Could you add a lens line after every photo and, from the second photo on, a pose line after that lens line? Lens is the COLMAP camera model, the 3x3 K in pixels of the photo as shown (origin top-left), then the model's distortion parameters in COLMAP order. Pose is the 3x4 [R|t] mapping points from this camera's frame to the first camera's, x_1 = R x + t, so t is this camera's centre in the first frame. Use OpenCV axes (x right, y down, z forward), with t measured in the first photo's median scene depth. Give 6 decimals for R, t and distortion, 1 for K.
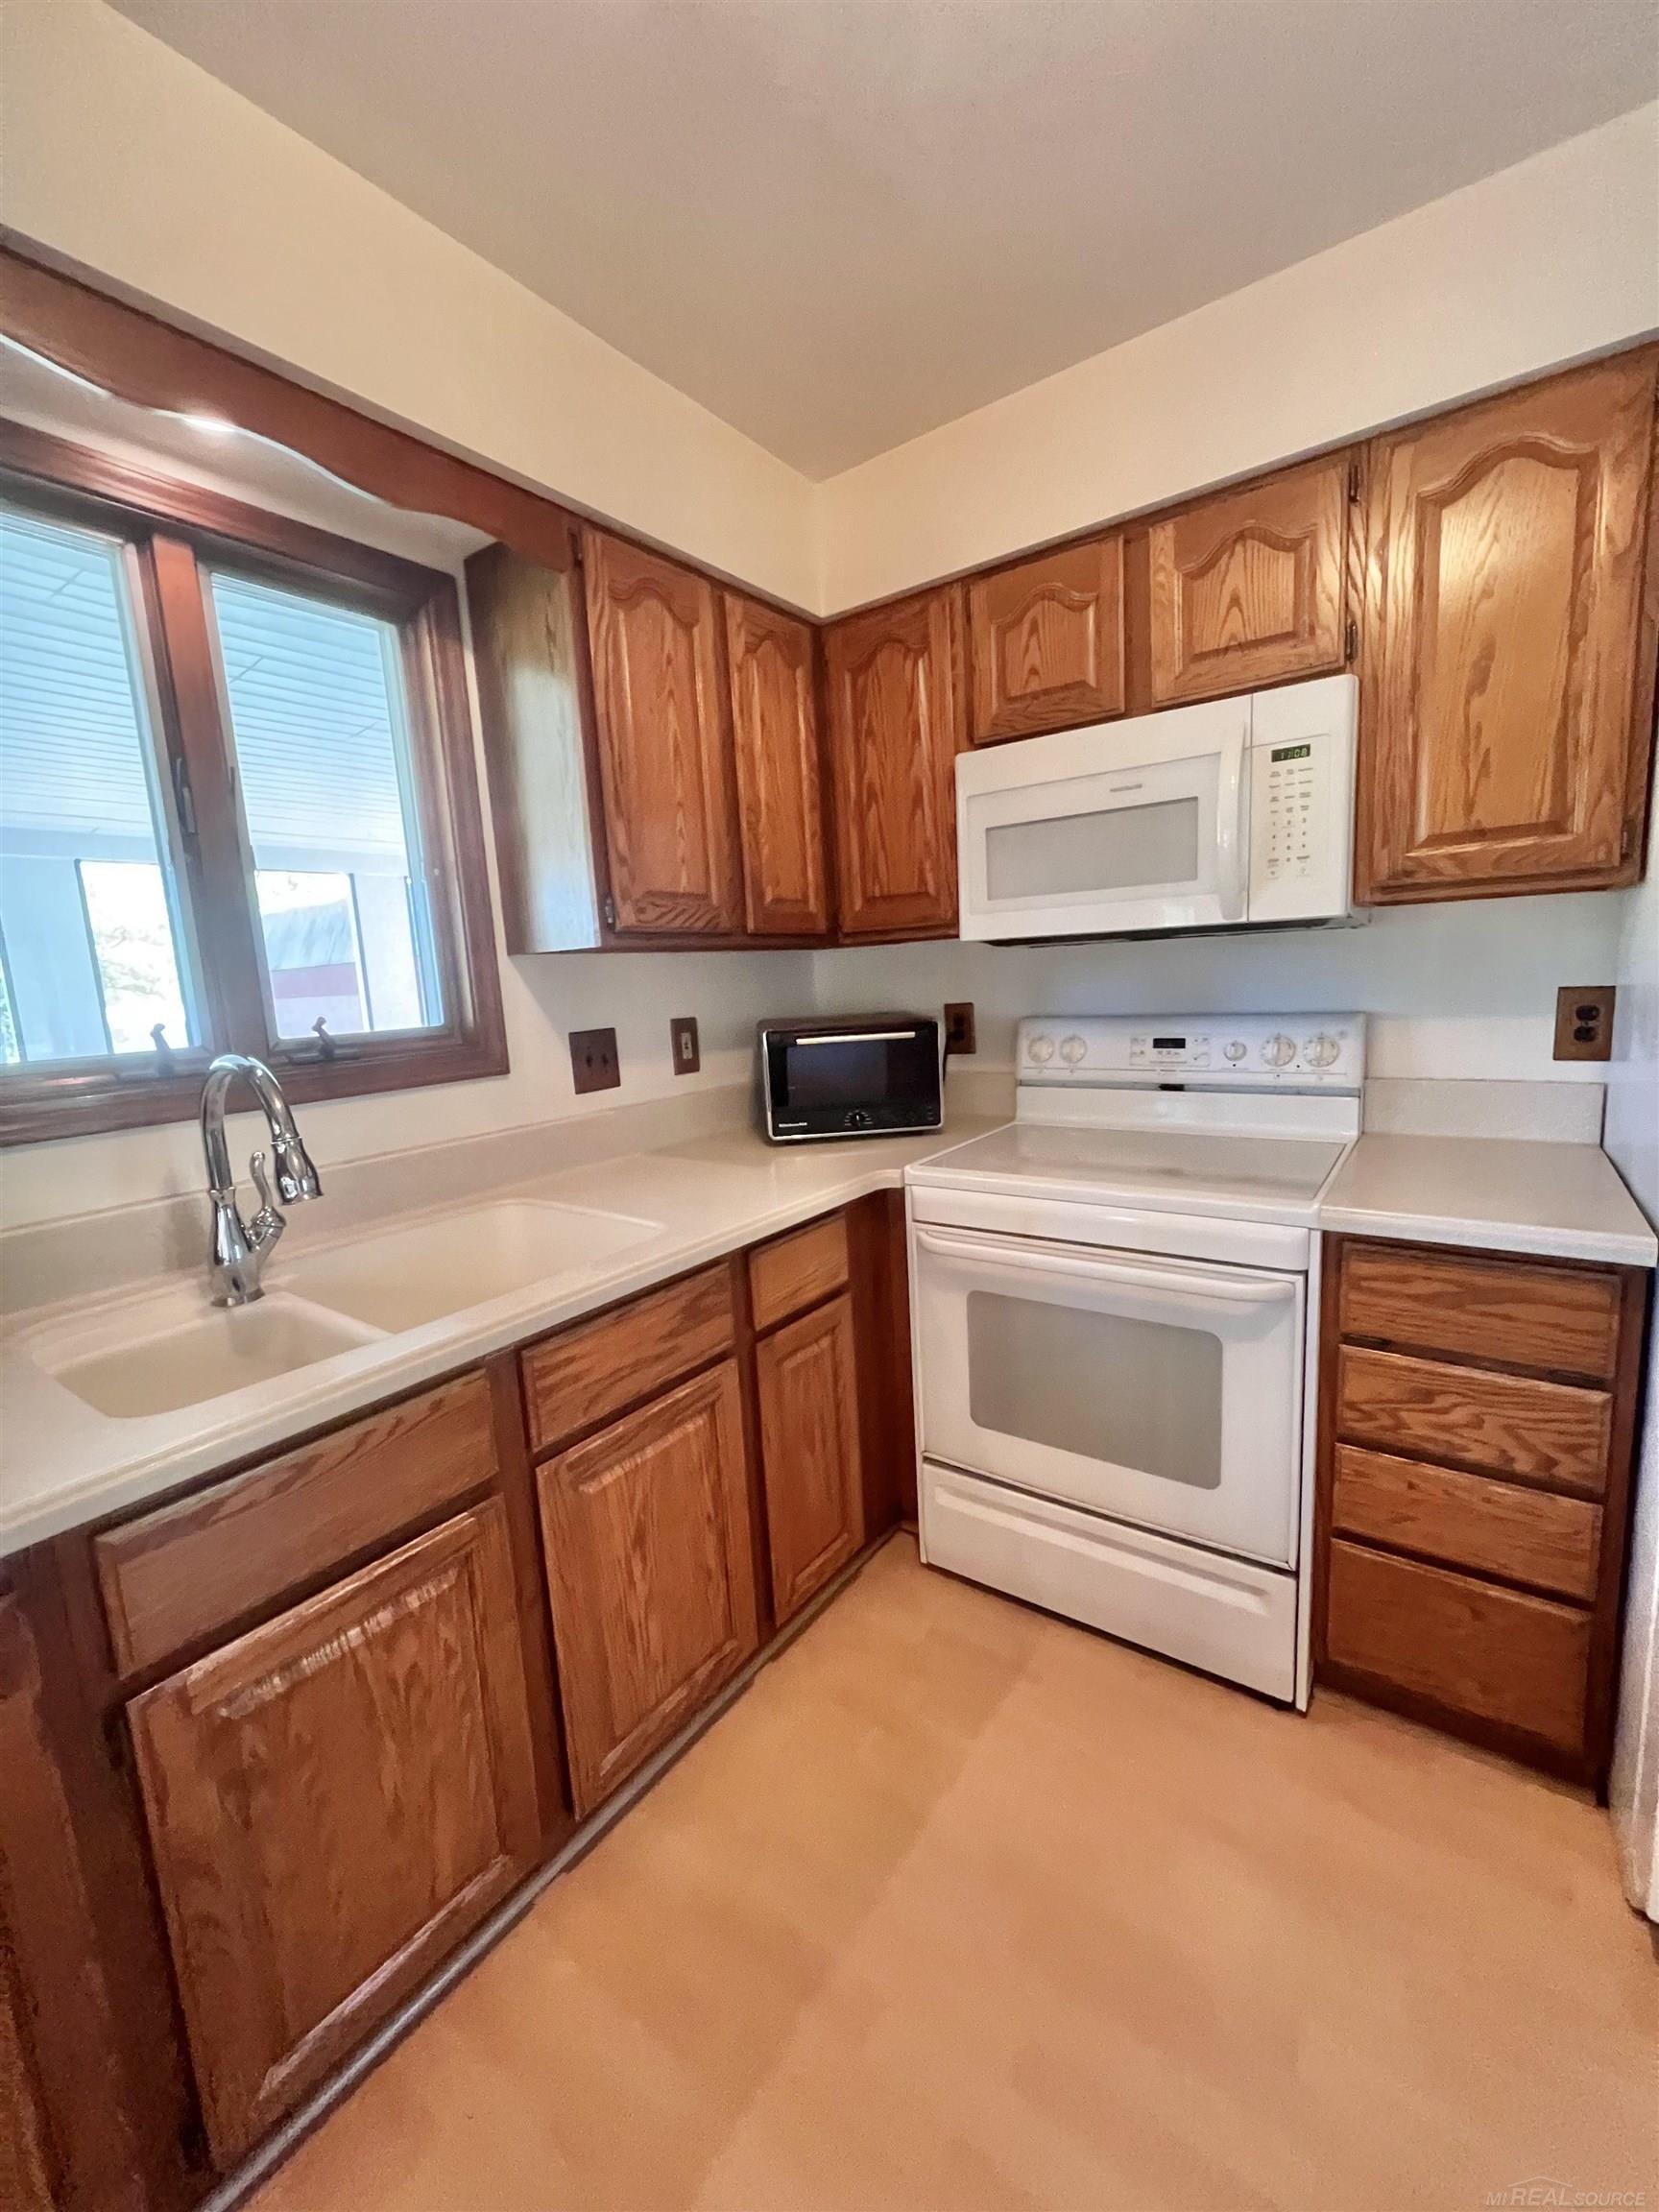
lens RADIAL K [[904.6, 0, 831.4], [0, 904.6, 1108.4], [0, 0, 1]] dist [0.001379, -0.000439]
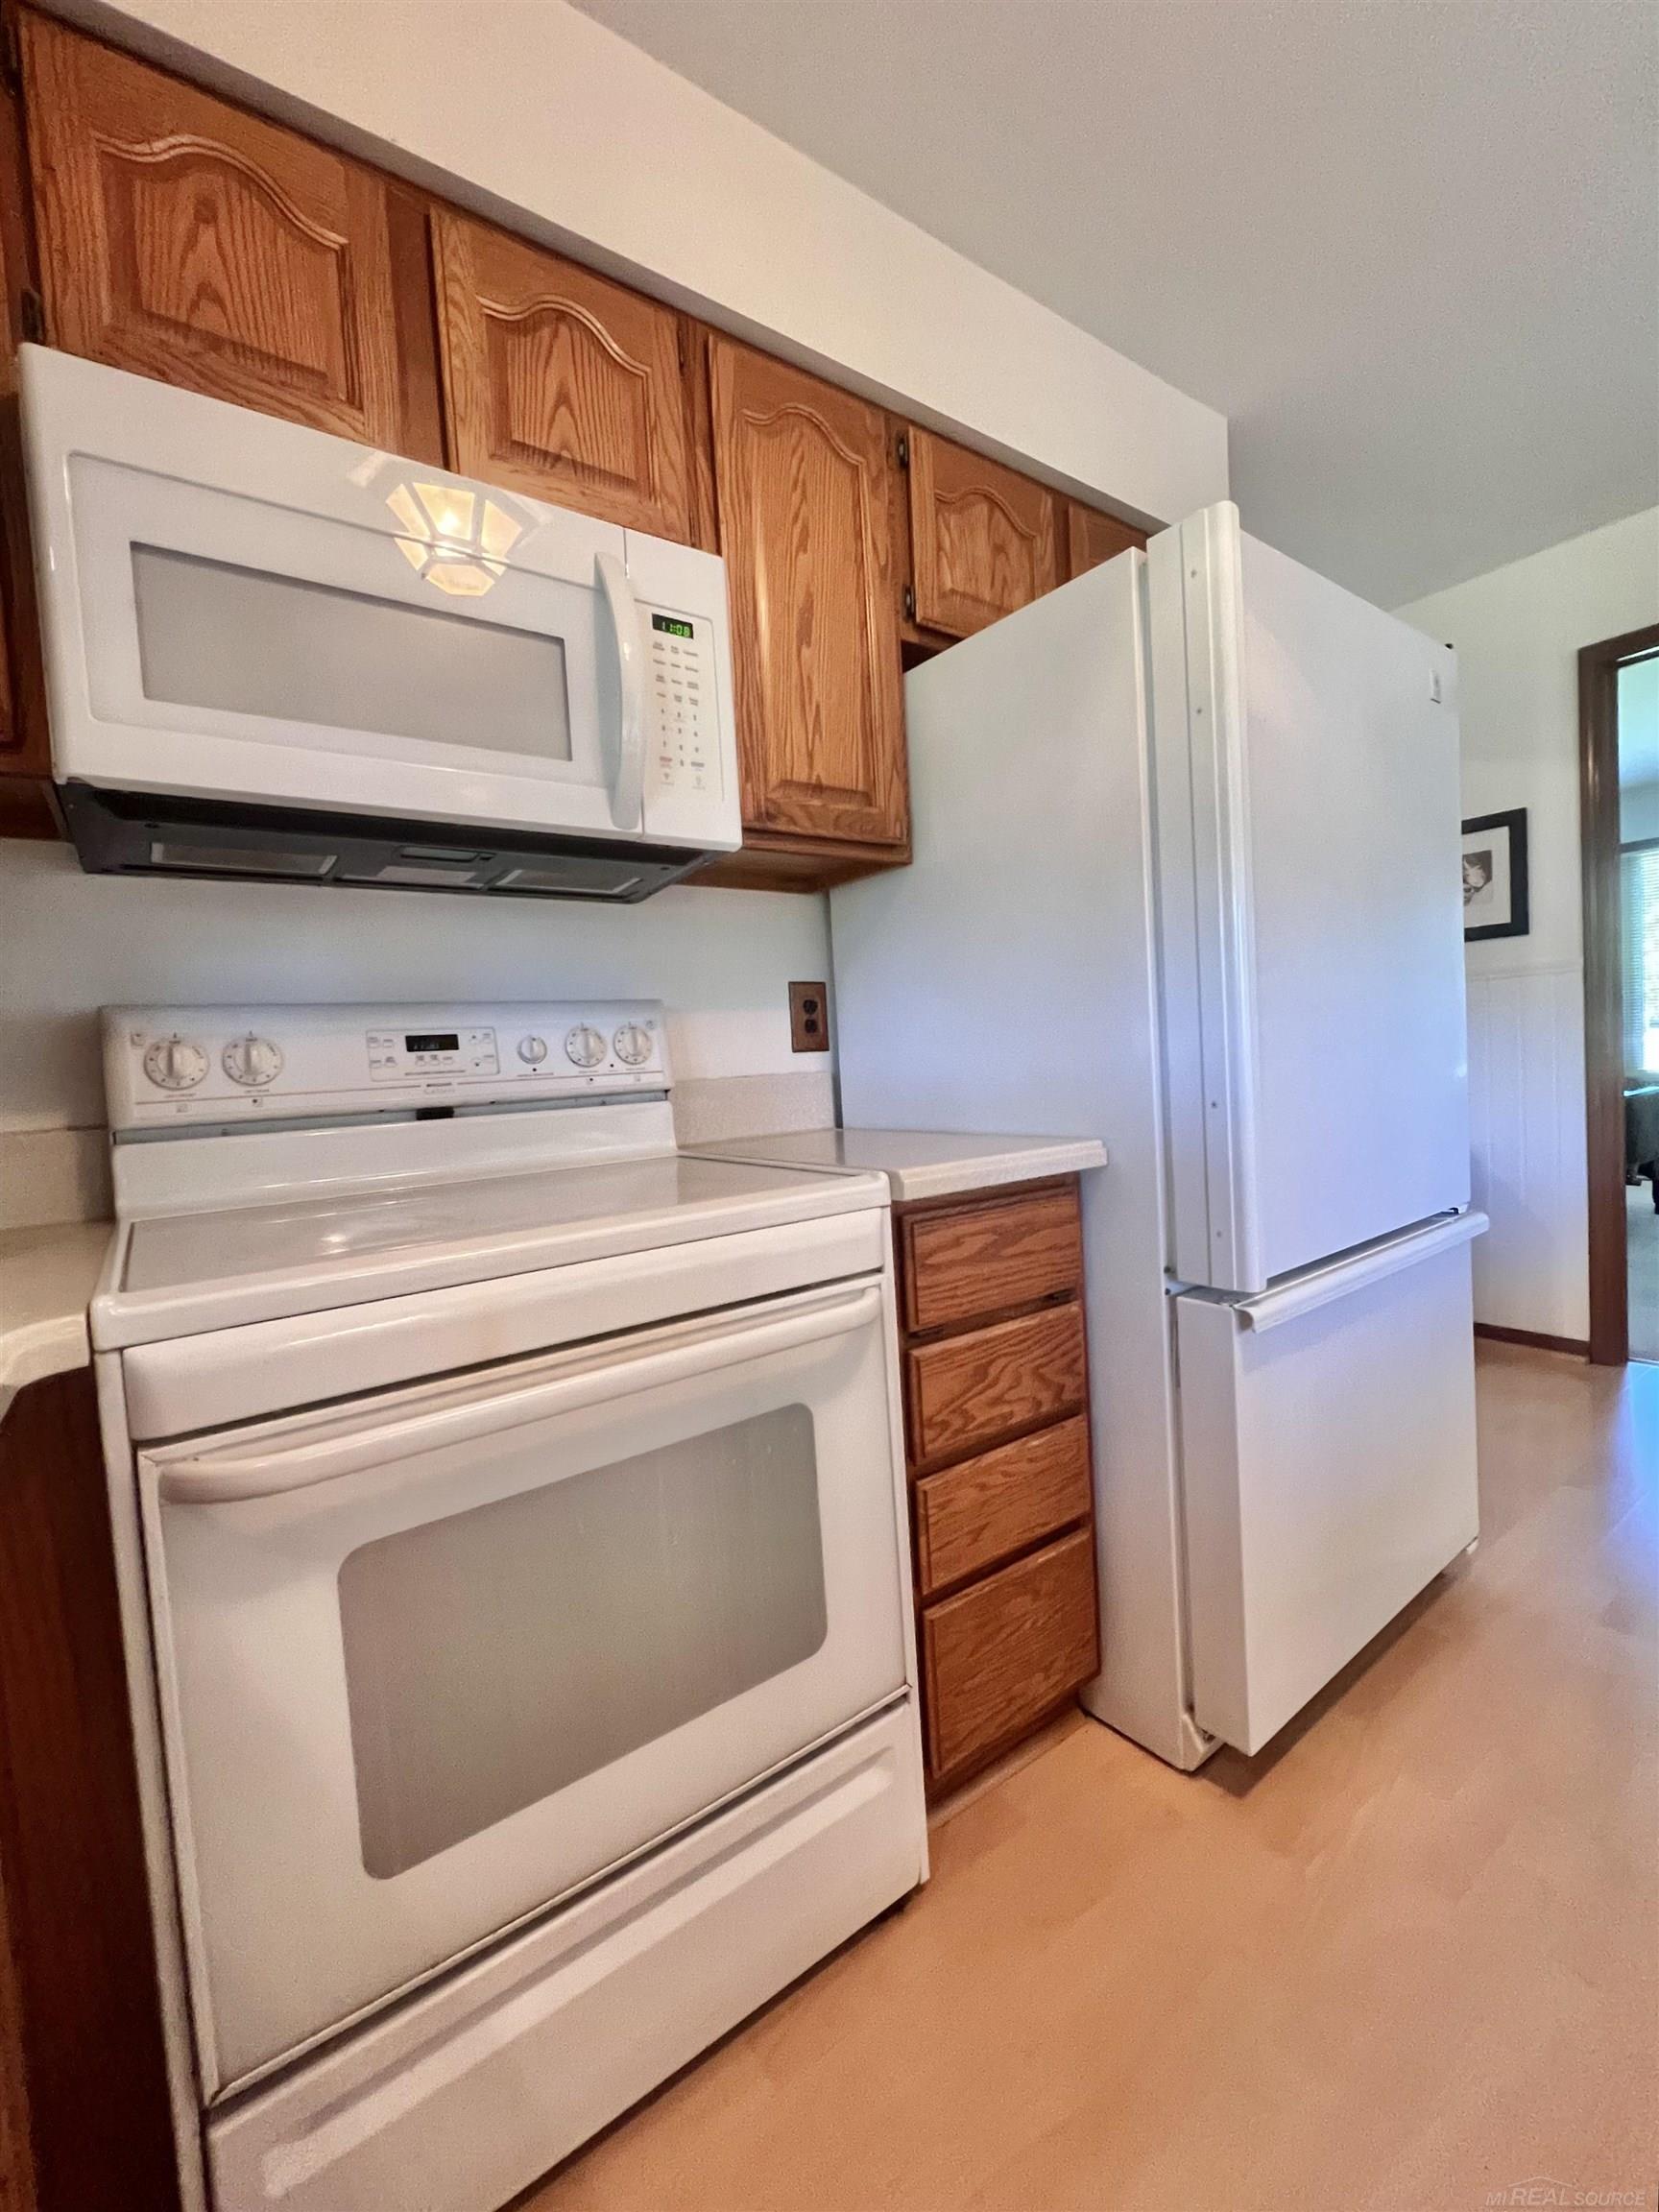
lens RADIAL K [[904.6, 0, 824.4], [0, 904.6, 1107.0], [0, 0, 1]] dist [0.001379, -0.000439]
pose [[0.323658, -0.015163, 0.946053, -0.186416], [0.183956, 0.981801, -0.047198, 0.070152], [-0.928120, 0.189308, 0.320557, 0.712478]]
